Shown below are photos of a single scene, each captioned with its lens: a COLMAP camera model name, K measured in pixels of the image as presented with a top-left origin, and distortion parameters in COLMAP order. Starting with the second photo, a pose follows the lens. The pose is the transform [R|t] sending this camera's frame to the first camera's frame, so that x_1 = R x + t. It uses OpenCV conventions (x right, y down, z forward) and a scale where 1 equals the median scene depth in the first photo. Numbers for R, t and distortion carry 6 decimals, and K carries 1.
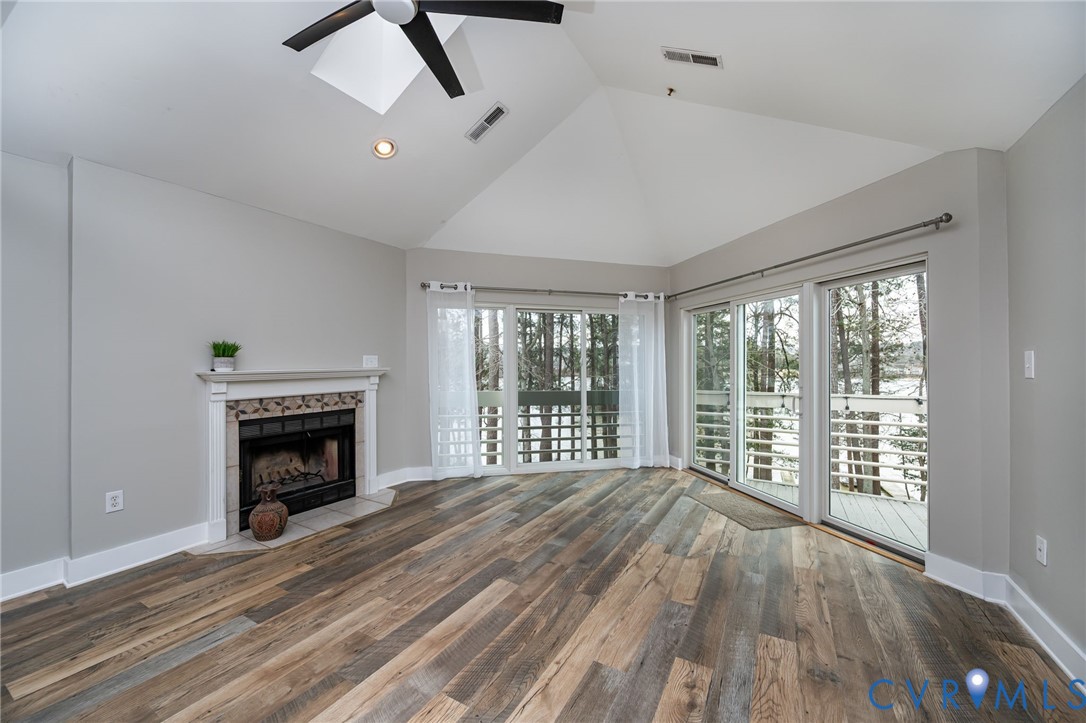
lens RADIAL K [[419.8, 0, 545.8], [0, 419.8, 363.1], [0, 0, 1]] dist [-0.008479, -0.000061]
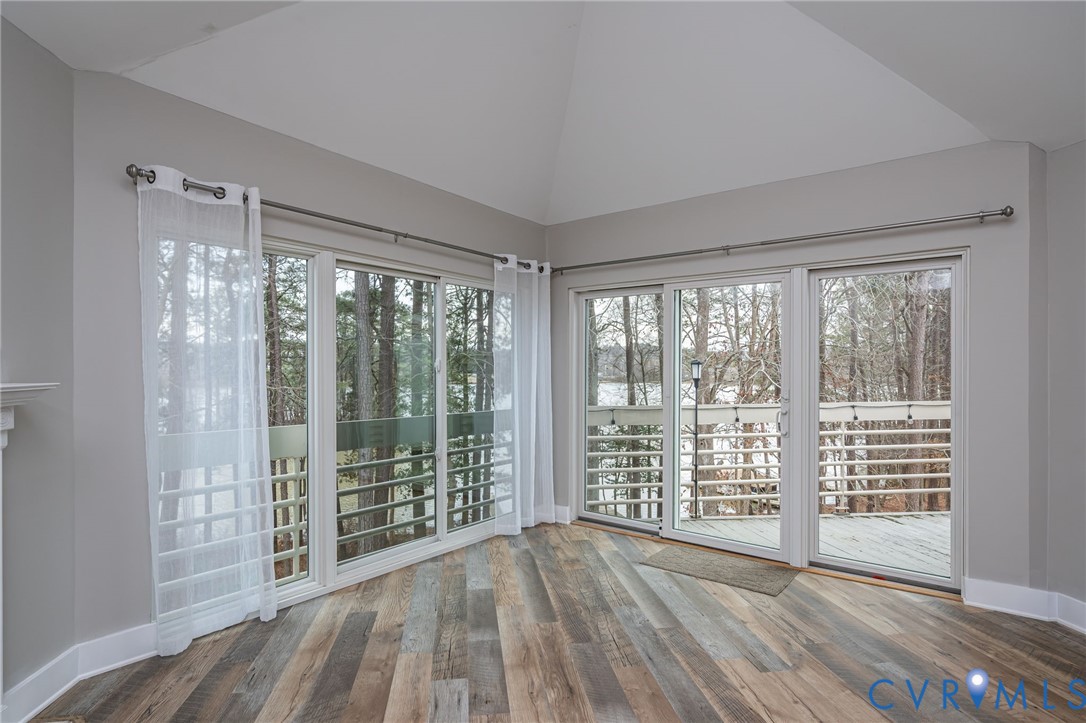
lens RADIAL K [[558.3, 0, 545.2], [0, 558.3, 366.9], [0, 0, 1]] dist [-0.003810, -0.000494]
pose [[0.786569, 0.000892, 0.617502, -0.352630], [-0.001176, 0.999999, 0.000052, -0.002604], [-0.617501, -0.000767, 0.786570, 0.393303]]
